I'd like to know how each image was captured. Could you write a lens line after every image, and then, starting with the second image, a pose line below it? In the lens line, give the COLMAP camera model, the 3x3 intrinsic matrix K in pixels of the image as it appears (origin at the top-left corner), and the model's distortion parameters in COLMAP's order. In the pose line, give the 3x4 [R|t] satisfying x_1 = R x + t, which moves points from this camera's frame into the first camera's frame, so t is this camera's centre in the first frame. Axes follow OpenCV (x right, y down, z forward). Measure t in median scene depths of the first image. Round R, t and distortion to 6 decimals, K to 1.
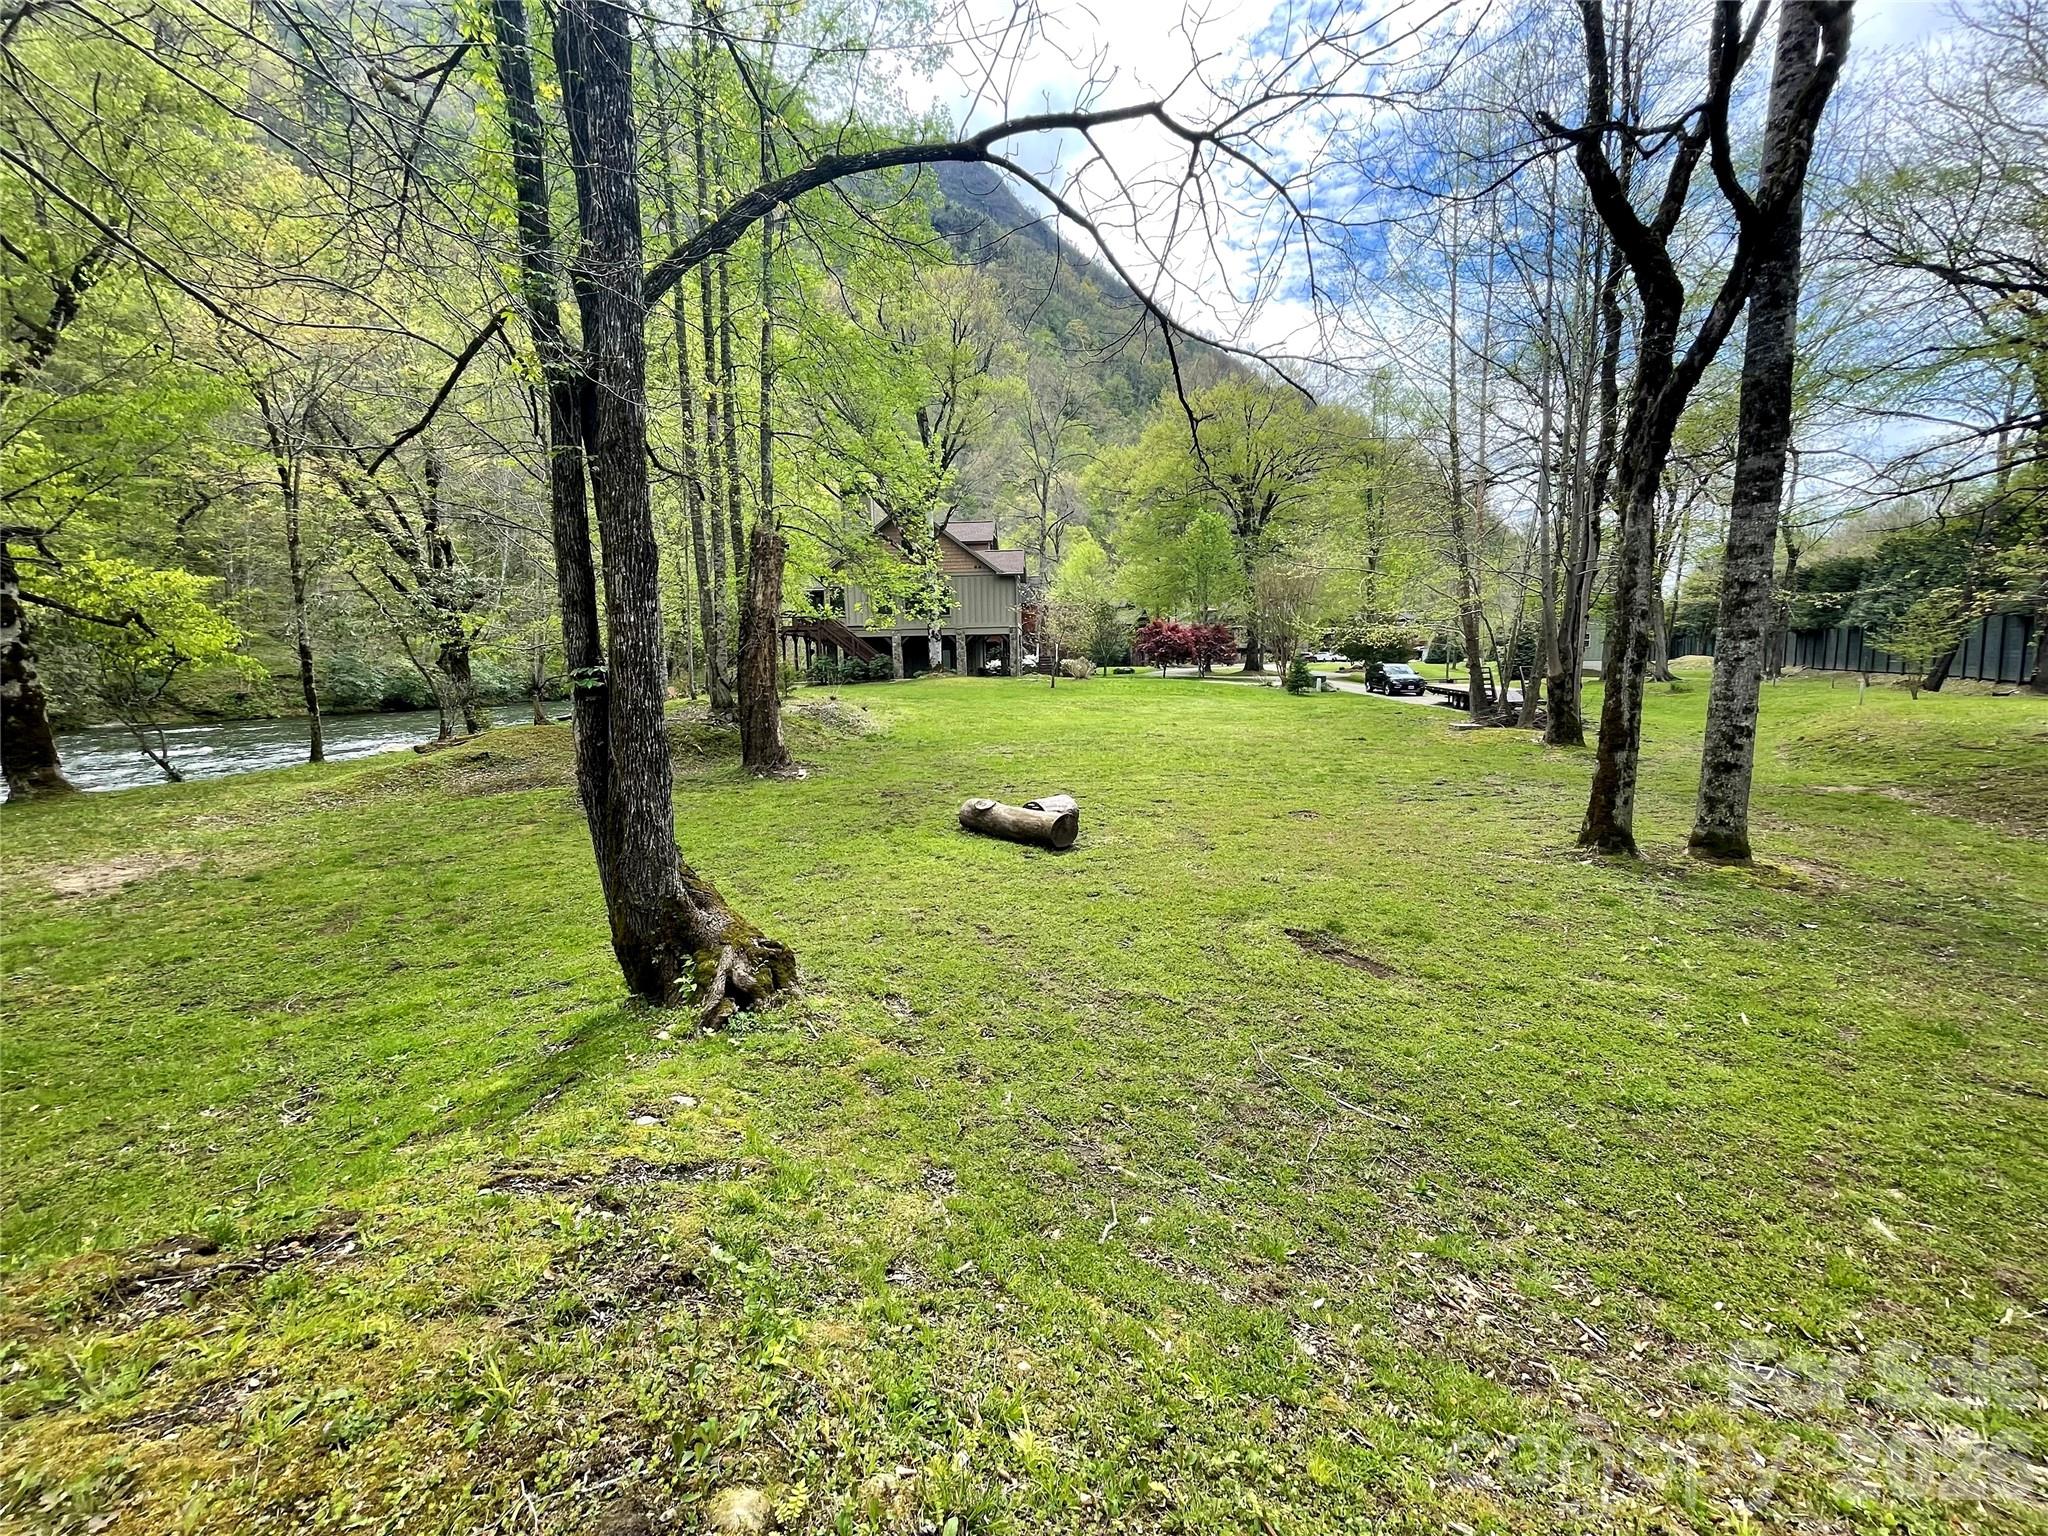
lens RADIAL K [[827.6, 0, 1024.0], [0, 827.6, 768.0], [0, 0, 1]] dist [-0.001806, -0.000368]
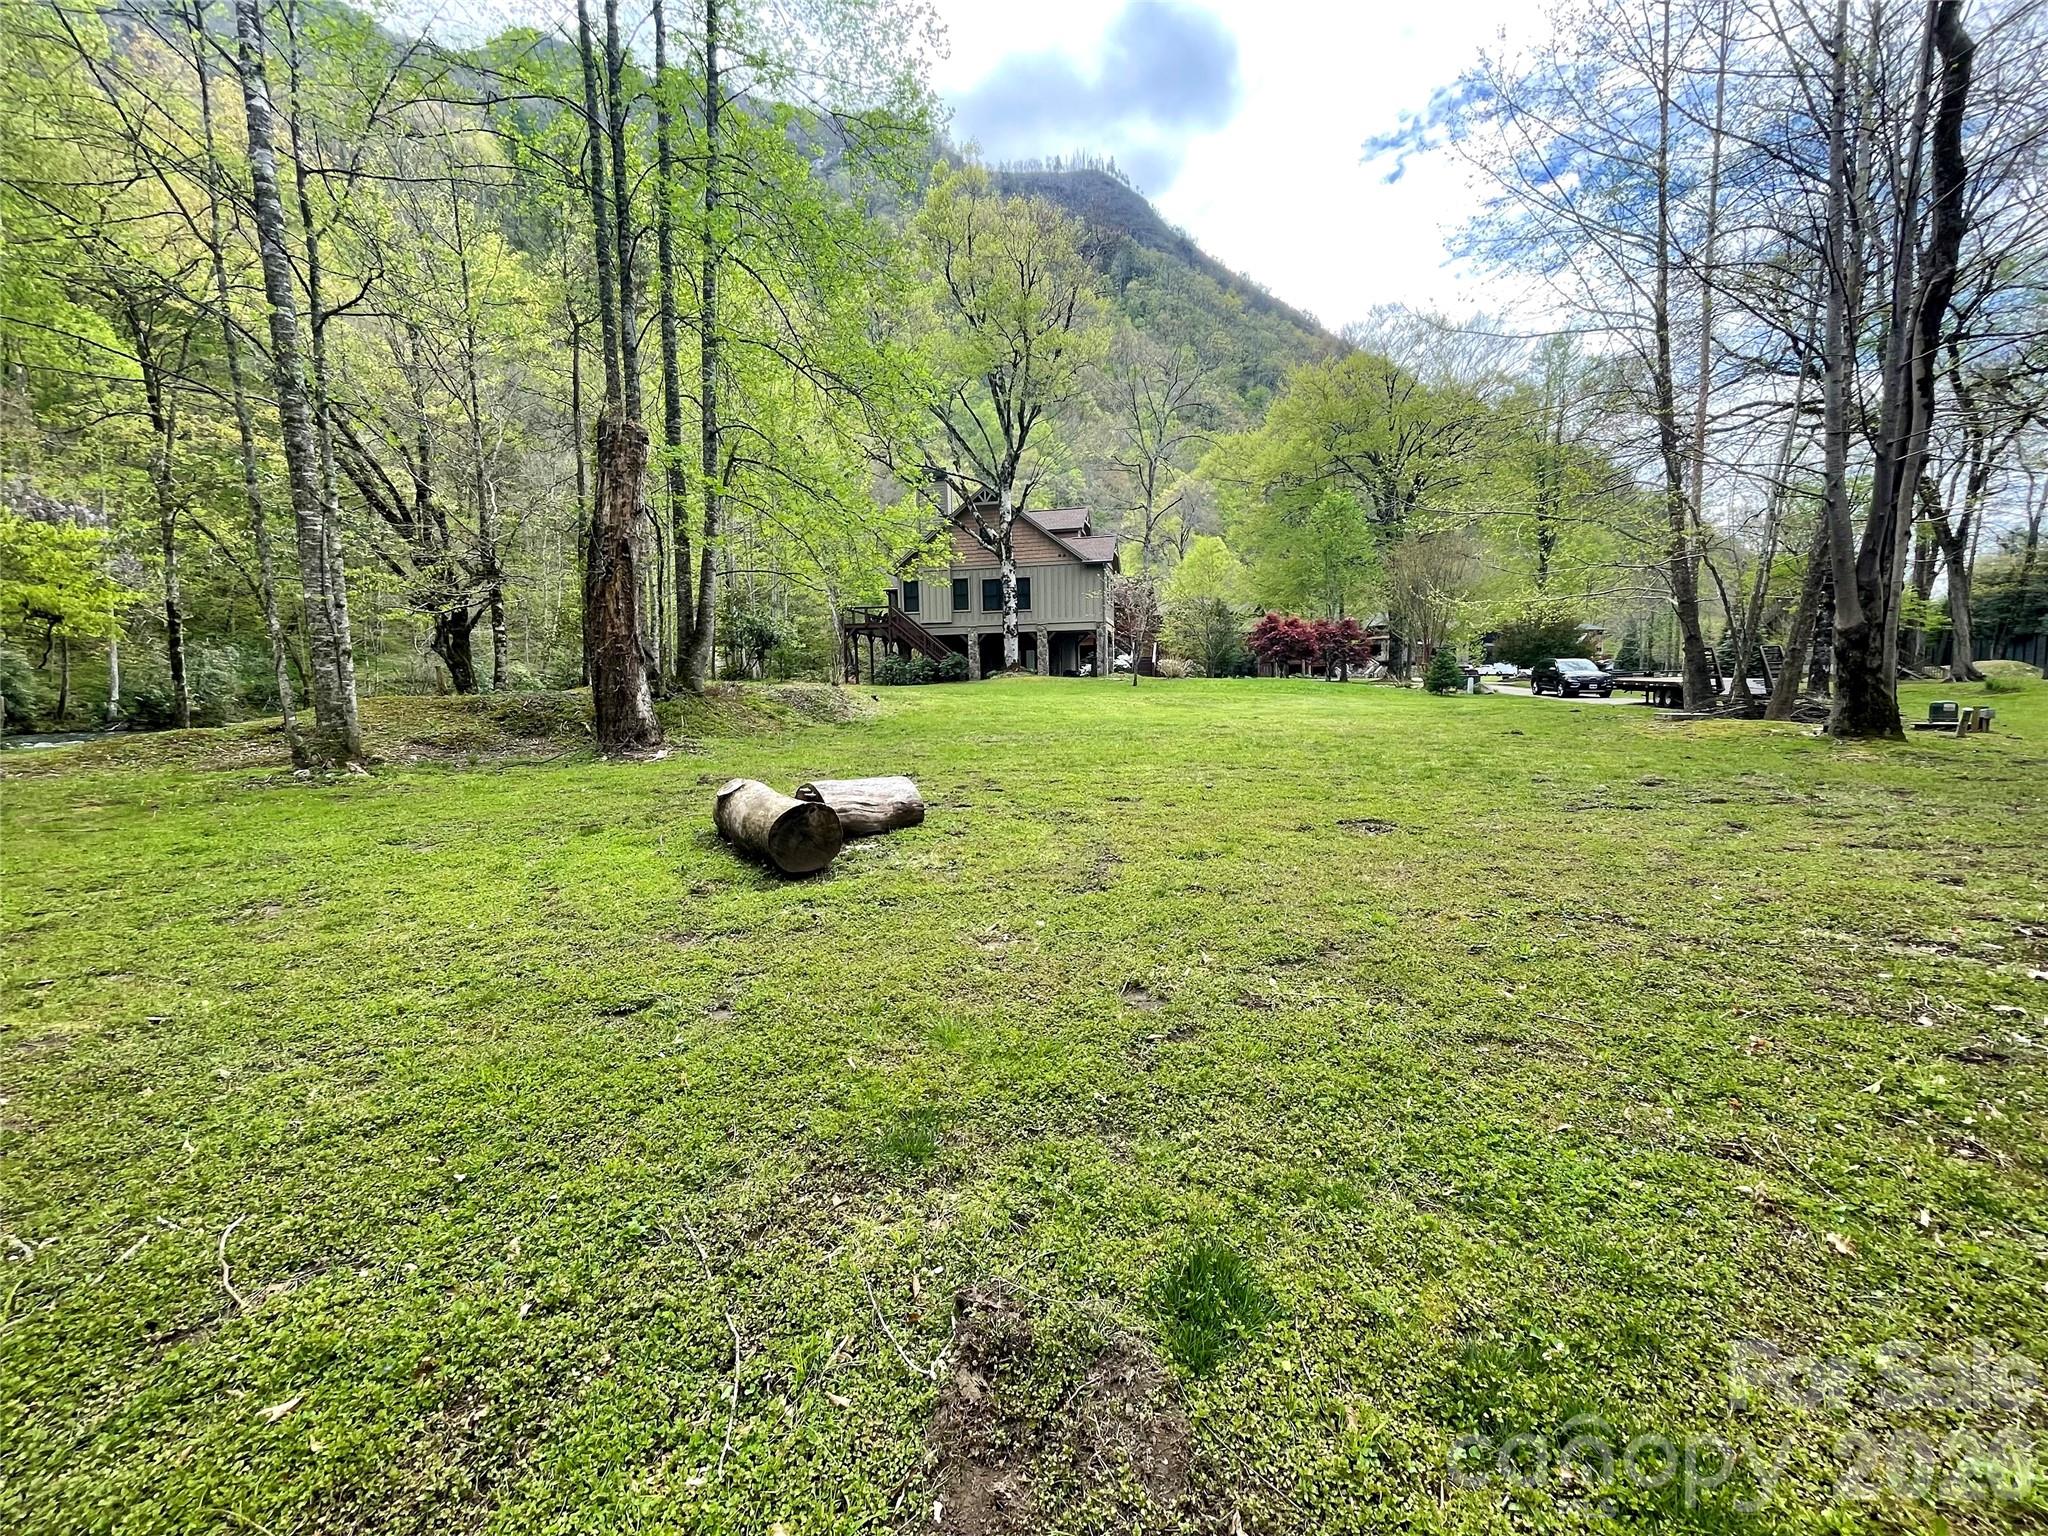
lens RADIAL K [[827.6, 0, 1024.0], [0, 827.6, 768.0], [0, 0, 1]] dist [-0.001806, -0.000368]
pose [[0.986115, 0.017664, -0.165120, 0.057291], [-0.022000, 0.999459, -0.024467, 0.009967], [0.164598, 0.027760, 0.985970, 0.123756]]
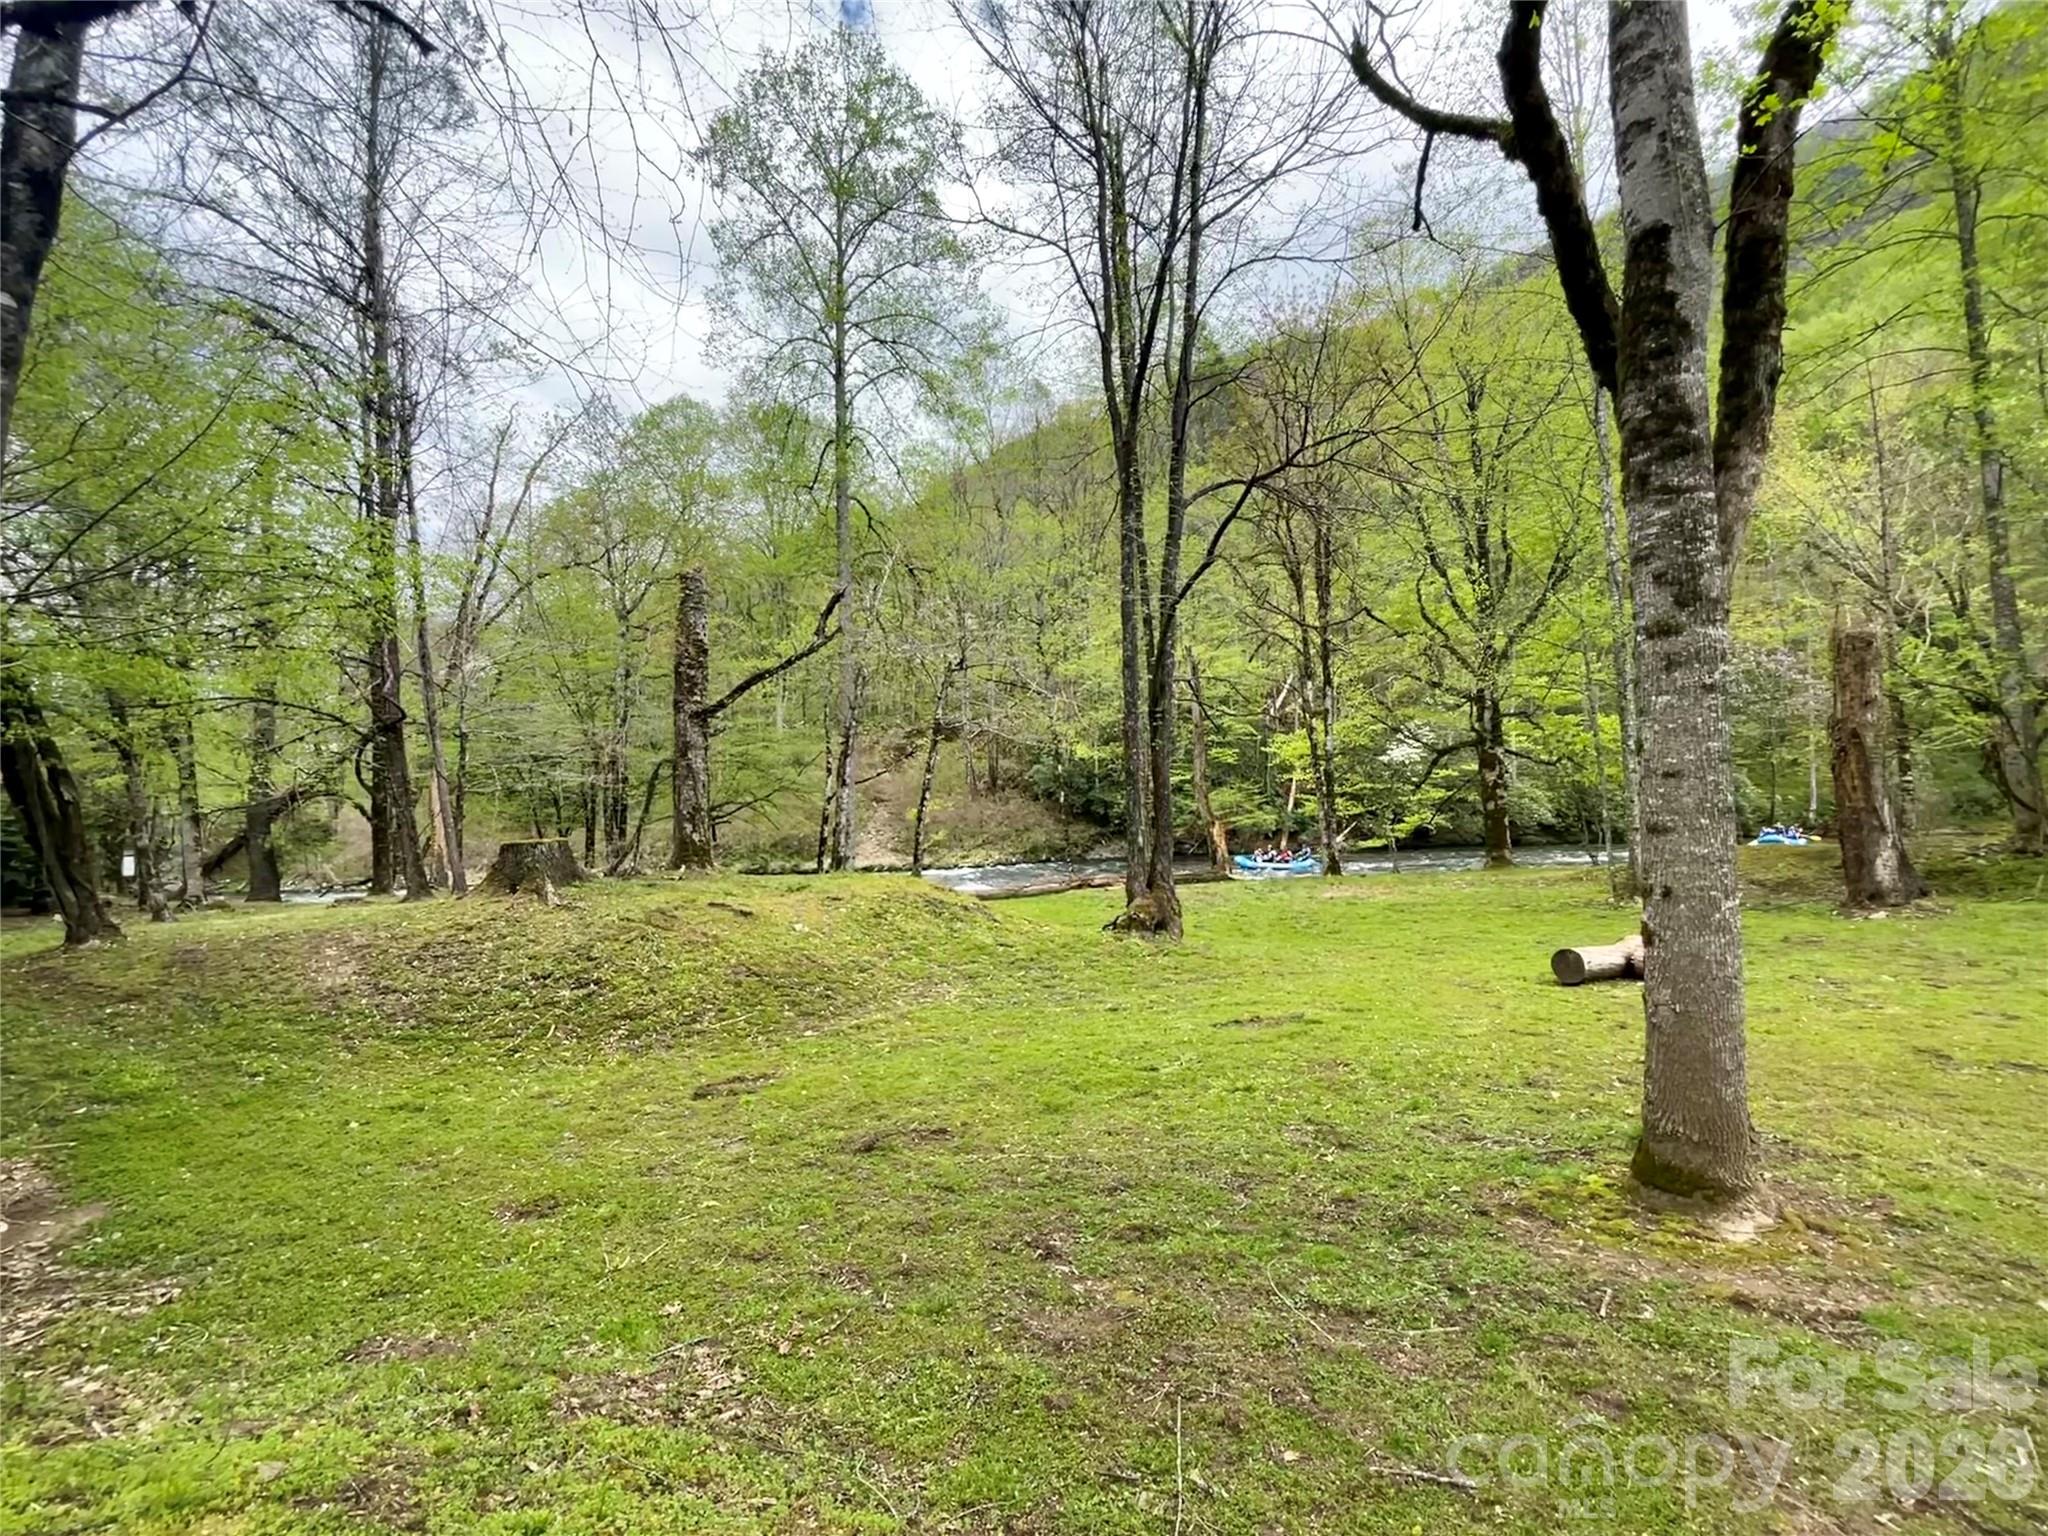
lens RADIAL K [[827.6, 0, 1024.0], [0, 827.6, 768.0], [0, 0, 1]] dist [-0.001806, -0.000368]
pose [[-0.201462, -0.036140, -0.978829, 0.247413], [-0.087464, 0.995991, -0.018772, -0.017809], [0.975583, 0.081830, -0.203816, 0.121050]]
